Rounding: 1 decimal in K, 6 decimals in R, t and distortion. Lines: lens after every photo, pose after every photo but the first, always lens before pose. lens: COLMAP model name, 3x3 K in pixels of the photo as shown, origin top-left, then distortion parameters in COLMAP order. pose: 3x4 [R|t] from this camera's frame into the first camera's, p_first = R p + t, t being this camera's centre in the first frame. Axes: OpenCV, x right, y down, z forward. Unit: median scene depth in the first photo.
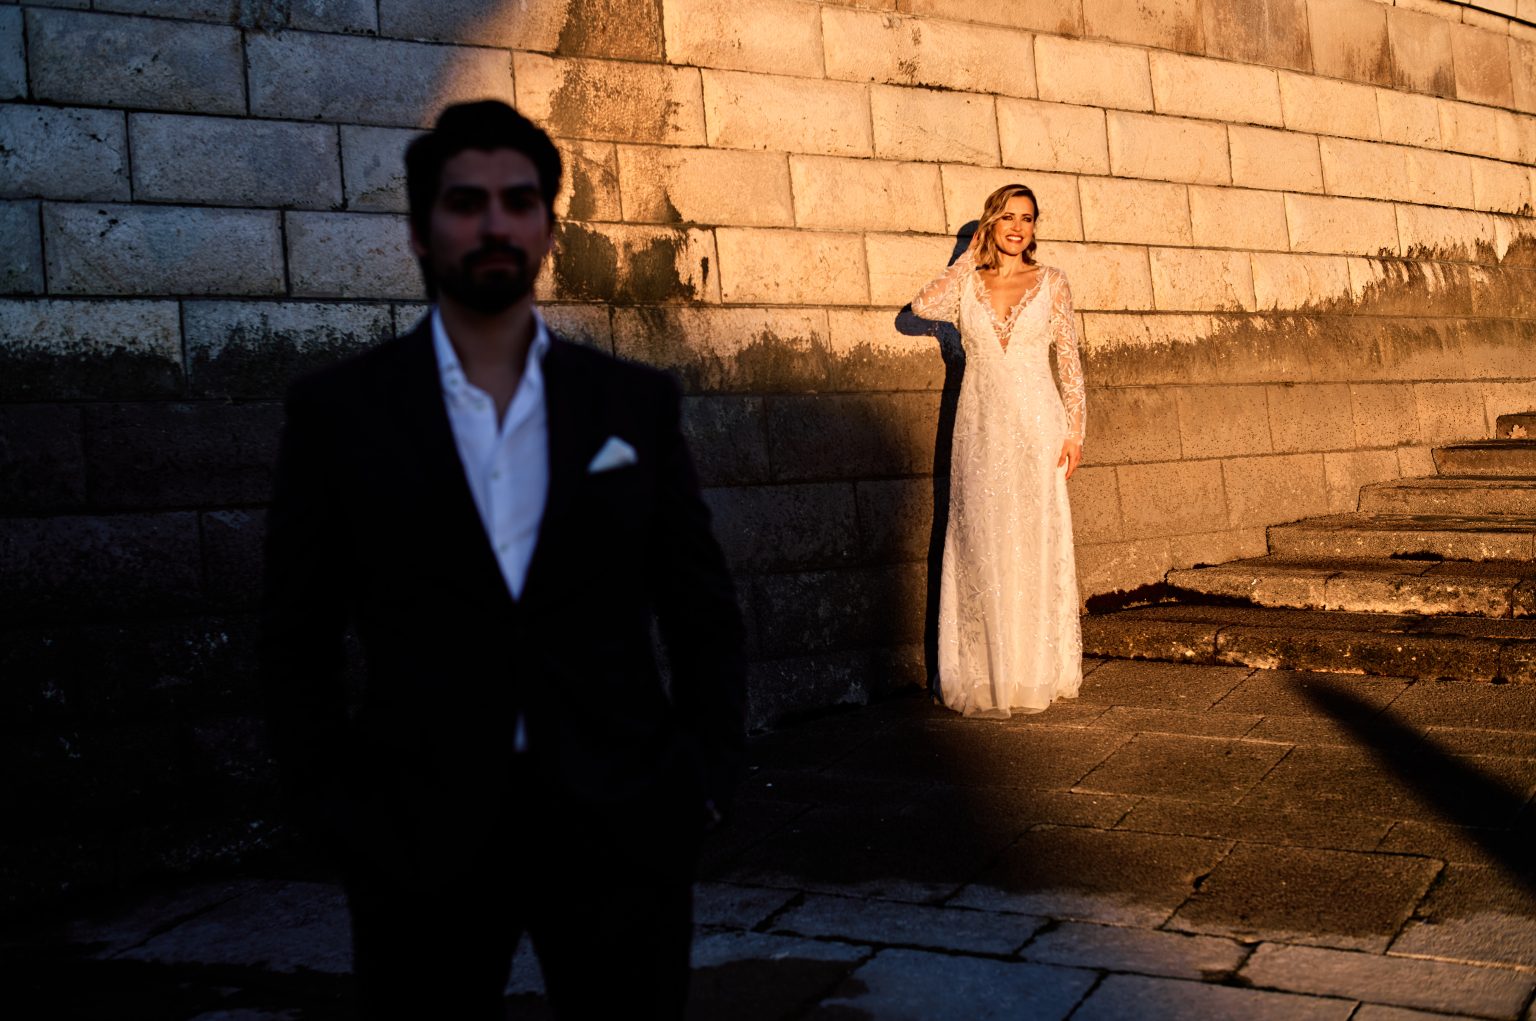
lens RADIAL K [[2161.1, 0, 781.8], [0, 2161.1, 527.5], [0, 0, 1]] dist [-0.000176, 0.062931]
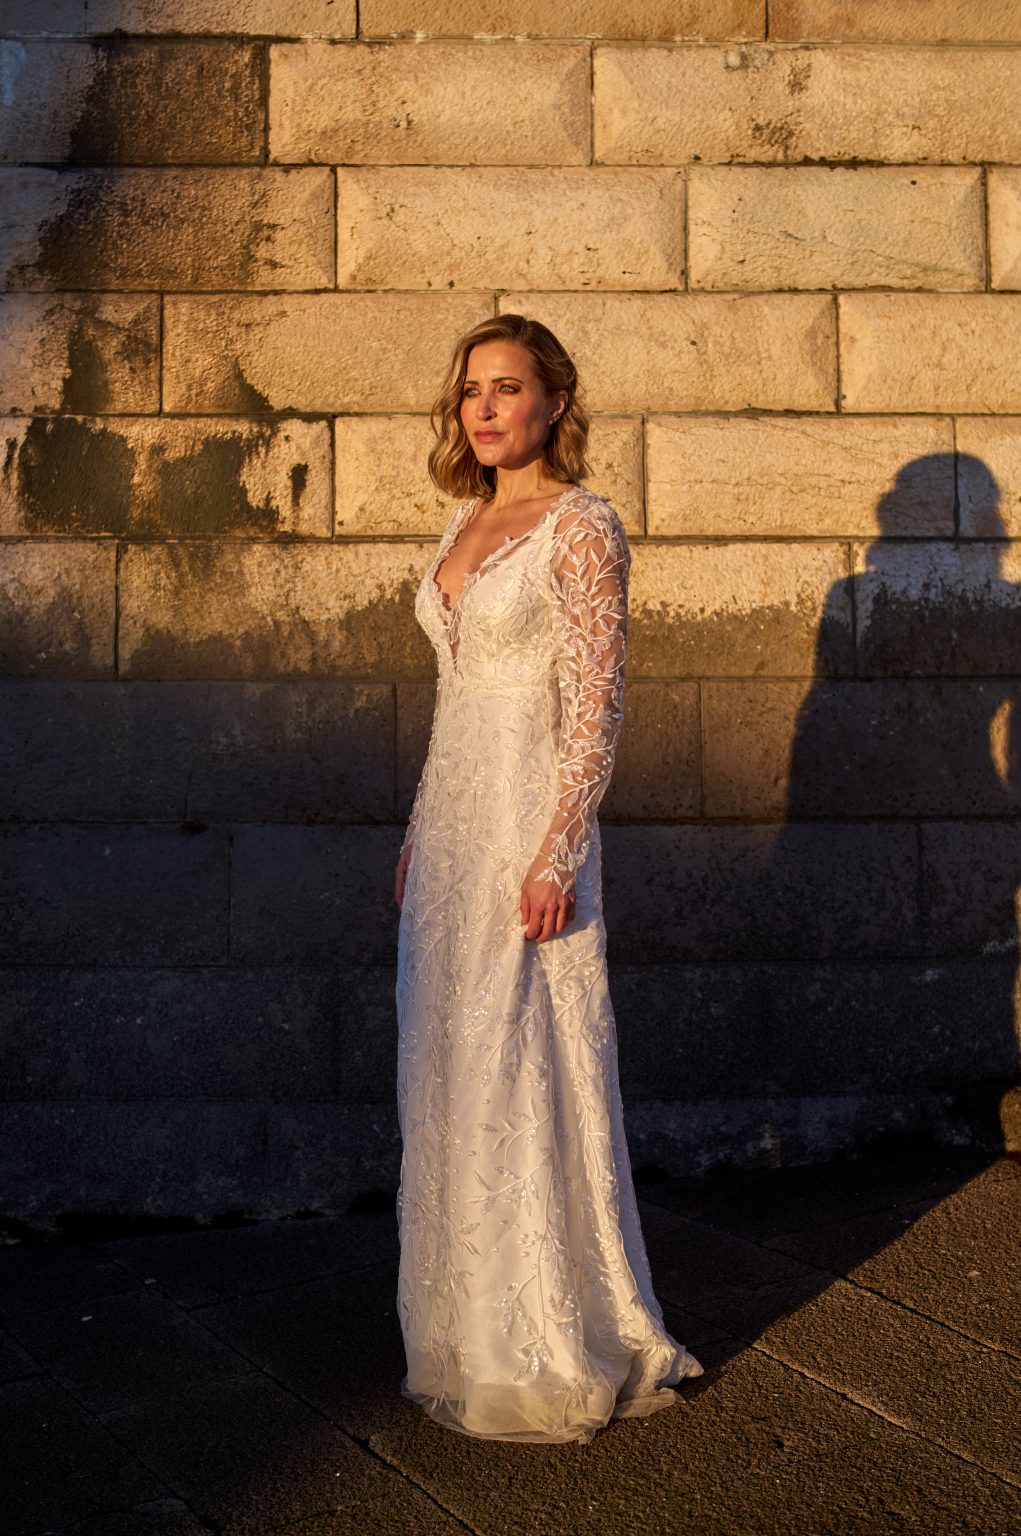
lens RADIAL K [[2161.1, 0, 510.5], [0, 2161.1, 768.0], [0, 0, 1]] dist [-0.000176, 0.062931]
pose [[0.800731, 0.067500, -0.595209, 0.401213], [-0.050847, 0.997704, 0.044741, -0.067094], [0.596862, -0.005561, 0.802325, 0.522879]]
